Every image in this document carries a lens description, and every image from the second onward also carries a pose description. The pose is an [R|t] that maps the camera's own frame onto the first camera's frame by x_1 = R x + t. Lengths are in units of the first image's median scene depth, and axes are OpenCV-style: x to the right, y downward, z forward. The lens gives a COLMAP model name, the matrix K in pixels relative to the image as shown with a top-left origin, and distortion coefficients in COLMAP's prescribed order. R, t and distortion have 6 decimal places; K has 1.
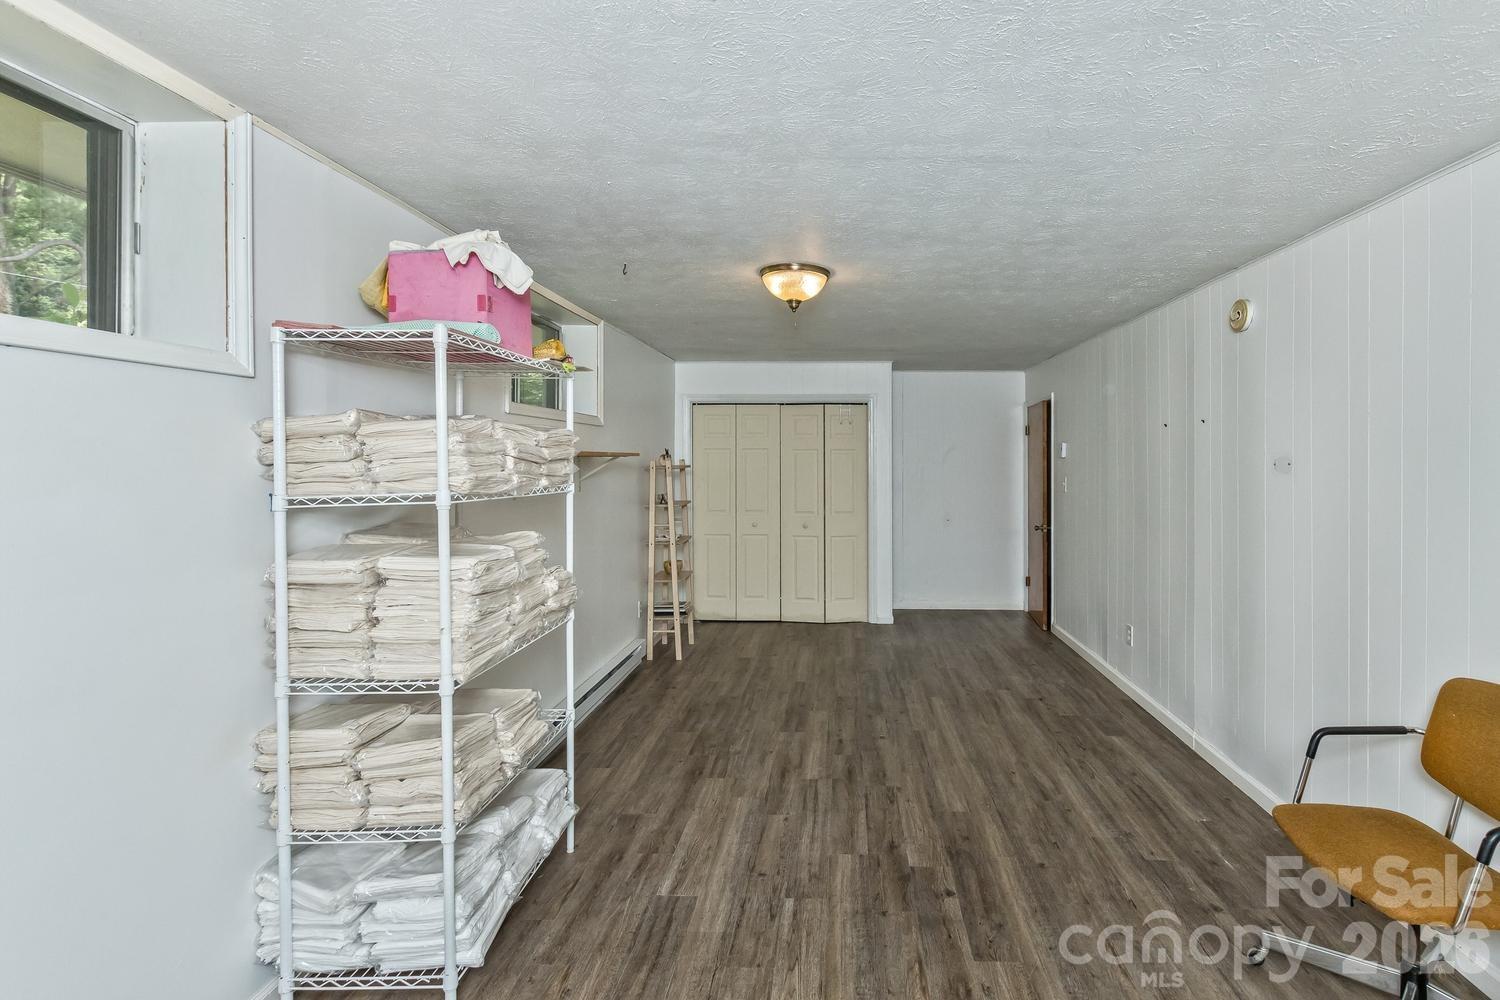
lens RADIAL K [[733.0, 0, 751.1], [0, 733.0, 454.3], [0, 0, 1]] dist [0.001336, 0.000118]
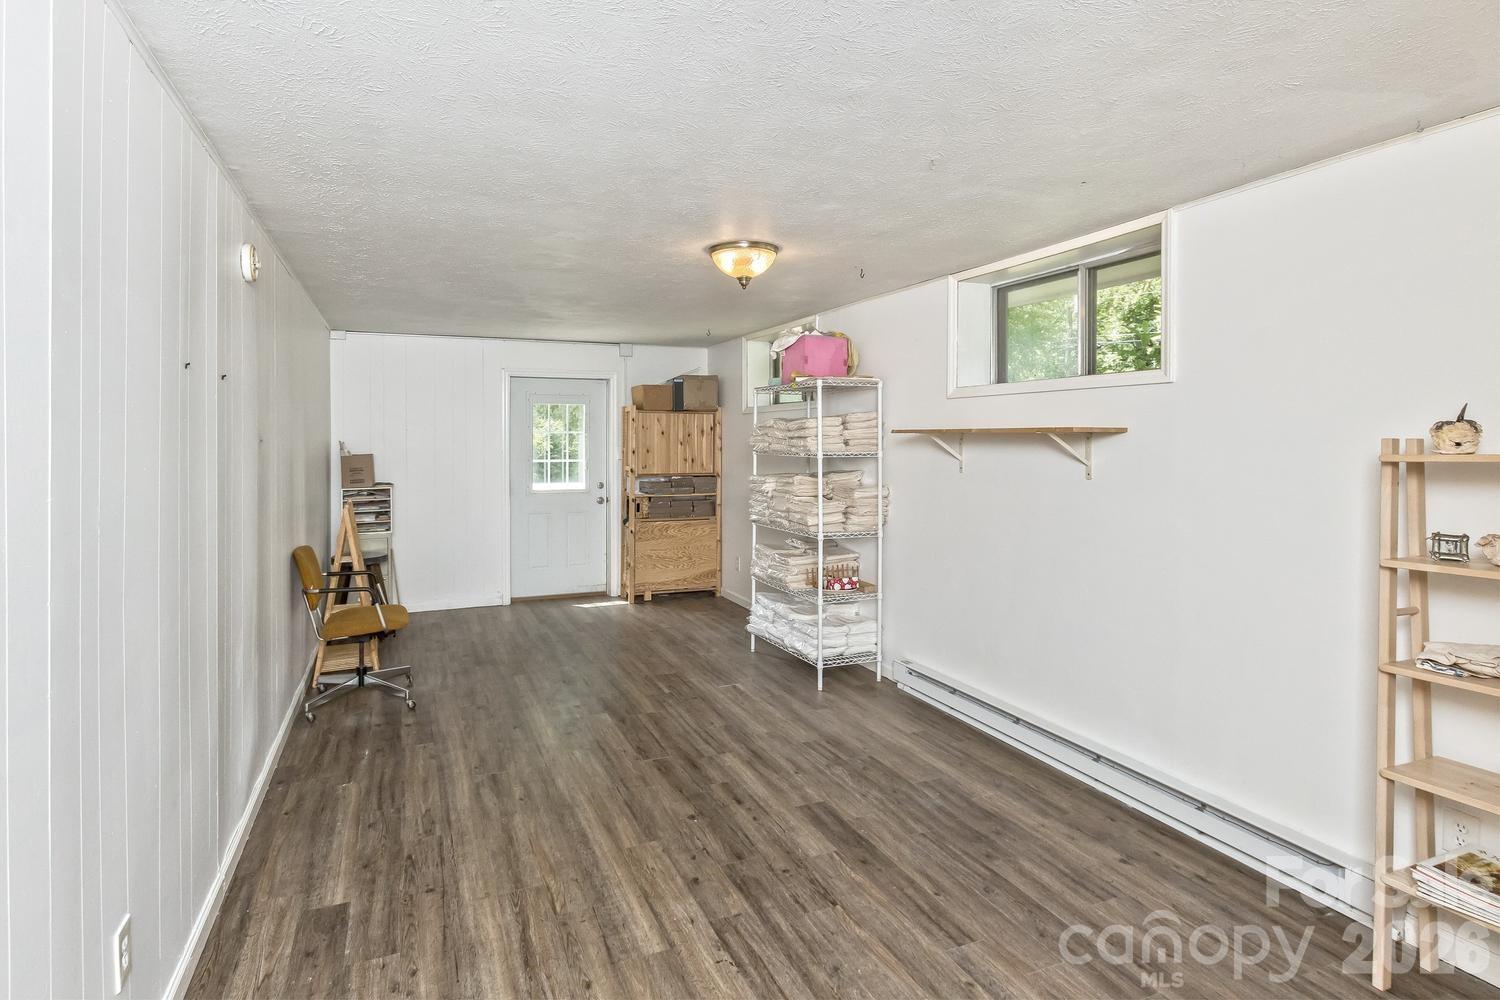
lens RADIAL K [[733.0, 0, 751.1], [0, 733.0, 454.3], [0, 0, 1]] dist [0.001336, 0.000118]
pose [[-0.846633, 0.009093, -0.532100, 0.581905], [0.002916, 0.999918, 0.012449, 0.019776], [0.532169, 0.008988, -0.846590, 1.863819]]
